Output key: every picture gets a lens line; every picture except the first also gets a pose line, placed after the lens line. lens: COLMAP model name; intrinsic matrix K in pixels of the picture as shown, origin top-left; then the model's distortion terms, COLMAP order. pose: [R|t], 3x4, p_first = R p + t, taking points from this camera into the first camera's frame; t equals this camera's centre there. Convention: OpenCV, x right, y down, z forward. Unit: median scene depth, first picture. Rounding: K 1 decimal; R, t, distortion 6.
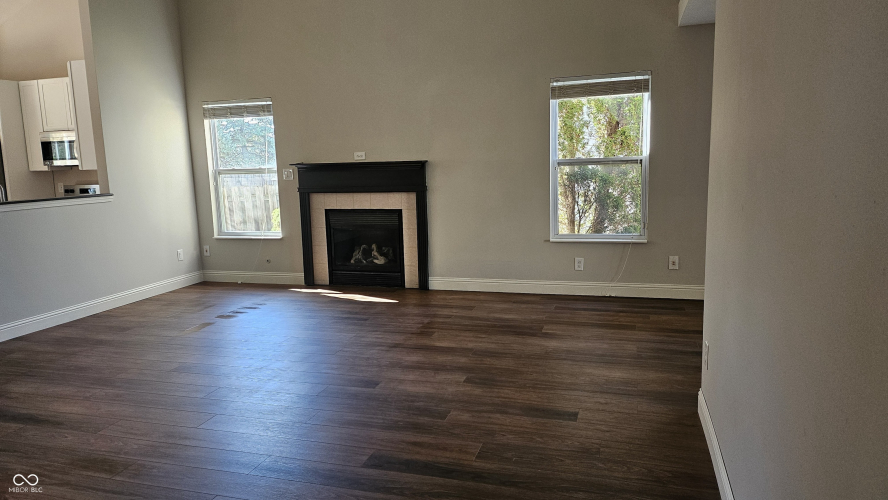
lens RADIAL K [[614.1, 0, 437.3], [0, 614.1, 249.7], [0, 0, 1]] dist [0.043247, -0.019487]
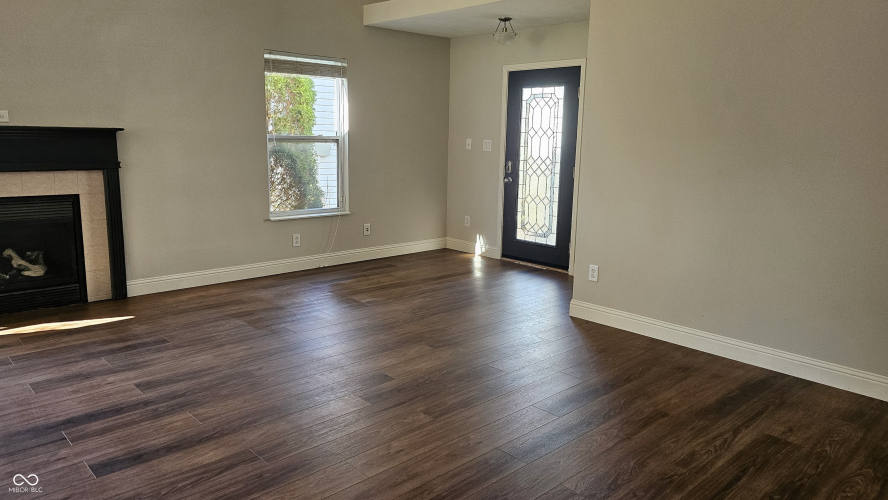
lens RADIAL K [[614.1, 0, 448.2], [0, 614.1, 242.7], [0, 0, 1]] dist [0.043247, -0.019487]
pose [[0.476492, -0.113432, 0.871831, -0.568870], [0.092841, 0.992589, 0.078402, -0.030597], [-0.874263, 0.043584, 0.483492, 0.313491]]
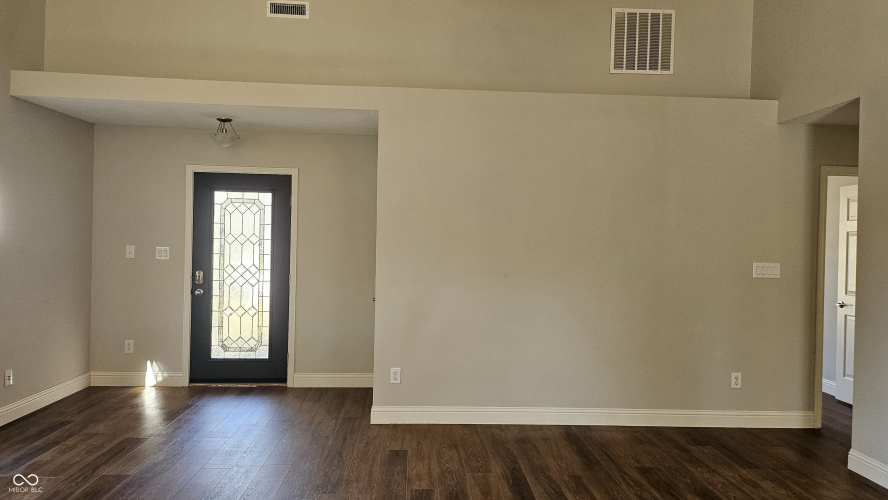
lens RADIAL K [[614.1, 0, 445.4], [0, 614.1, 235.0], [0, 0, 1]] dist [0.043247, -0.019487]
pose [[-0.355729, 0.035315, 0.933922, -0.594237], [0.125713, 0.992012, 0.010373, -0.101739], [-0.926096, 0.121096, -0.357327, 0.762196]]
